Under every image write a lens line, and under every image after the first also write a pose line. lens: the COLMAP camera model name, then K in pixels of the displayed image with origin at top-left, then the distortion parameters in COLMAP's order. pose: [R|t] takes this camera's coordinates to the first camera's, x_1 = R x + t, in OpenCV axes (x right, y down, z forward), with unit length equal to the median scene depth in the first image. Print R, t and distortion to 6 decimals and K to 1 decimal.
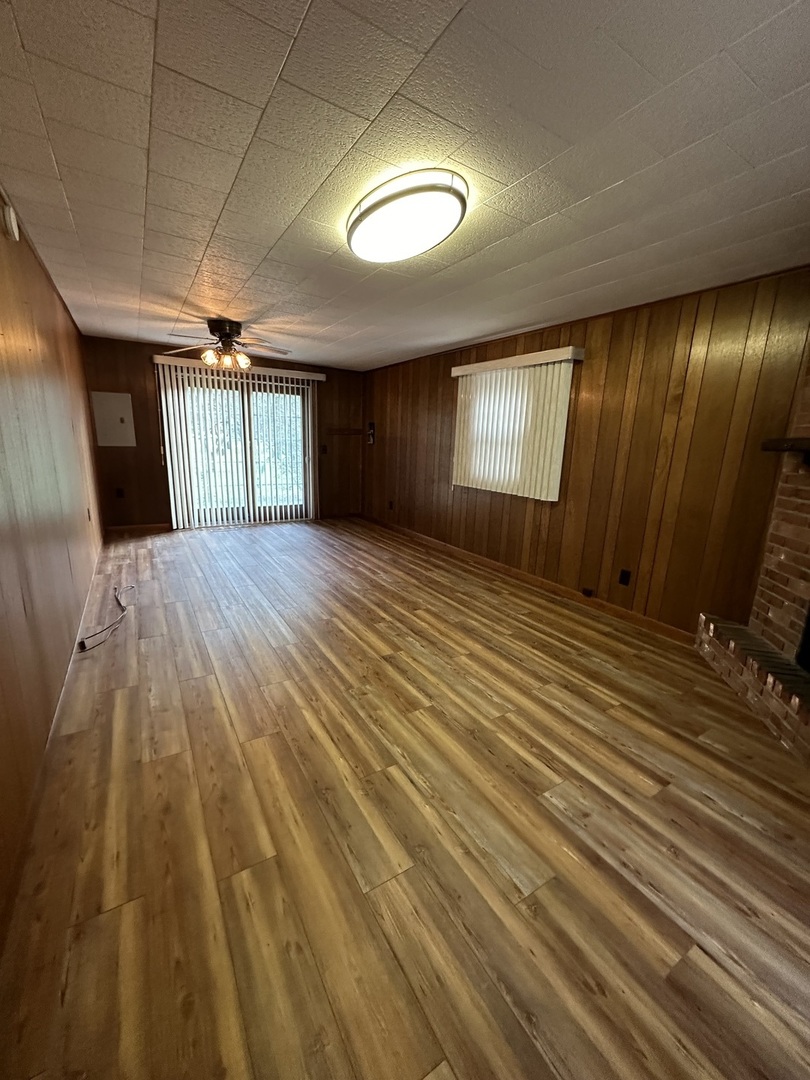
lens RADIAL K [[431.1, 0, 405.0], [0, 431.1, 540.0], [0, 0, 1]] dist [-0.002361, 0.000016]
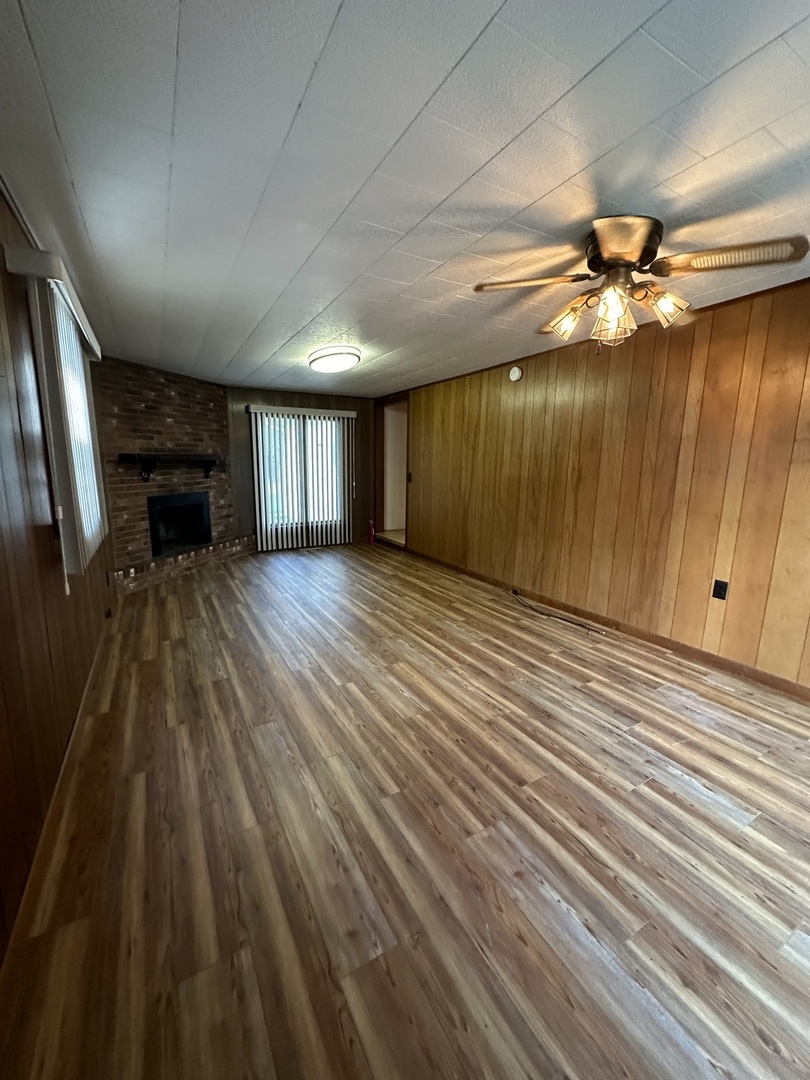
lens RADIAL K [[431.1, 0, 405.0], [0, 431.1, 540.0], [0, 0, 1]] dist [-0.002361, 0.000016]
pose [[-0.998248, -0.054109, 0.023937, -0.414944], [-0.040225, 0.917336, 0.396077, -0.728345], [-0.043389, 0.394420, -0.917905, 3.018588]]
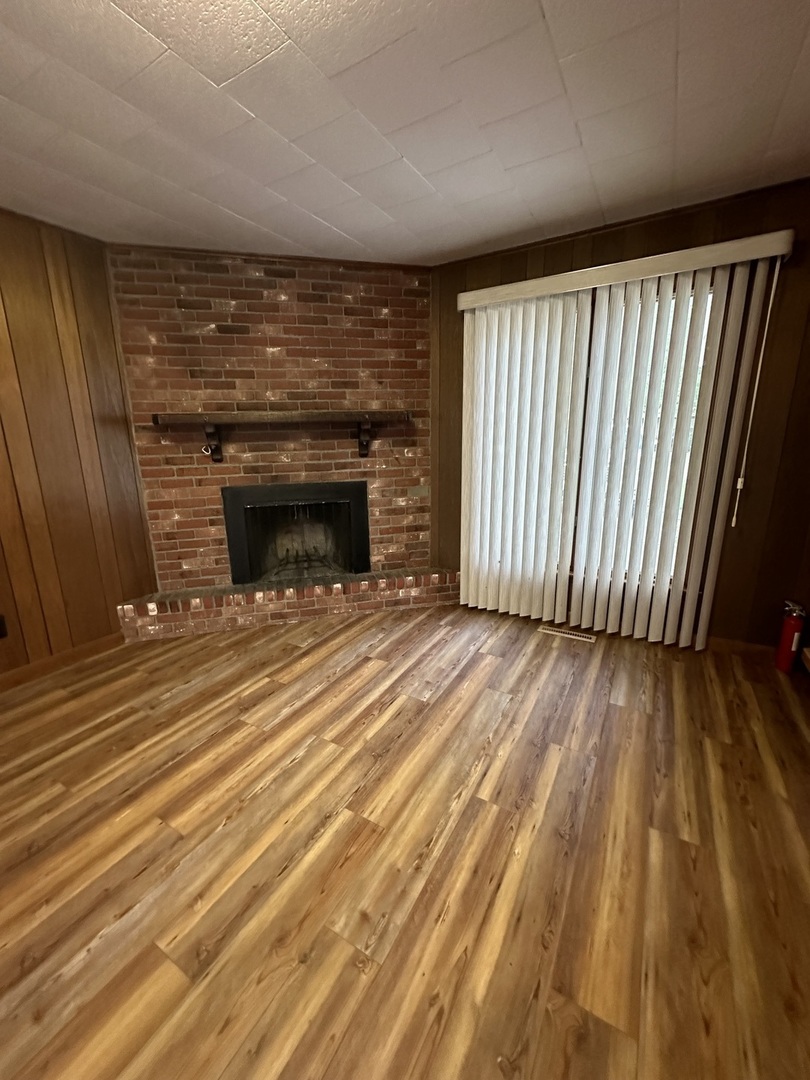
lens RADIAL K [[431.1, 0, 405.0], [0, 431.1, 540.0], [0, 0, 1]] dist [-0.002361, 0.000016]
pose [[-0.471224, -0.239700, 0.848818, -0.462045], [0.195492, 0.910044, 0.365518, -0.234251], [-0.860076, 0.338178, -0.381975, 1.052170]]
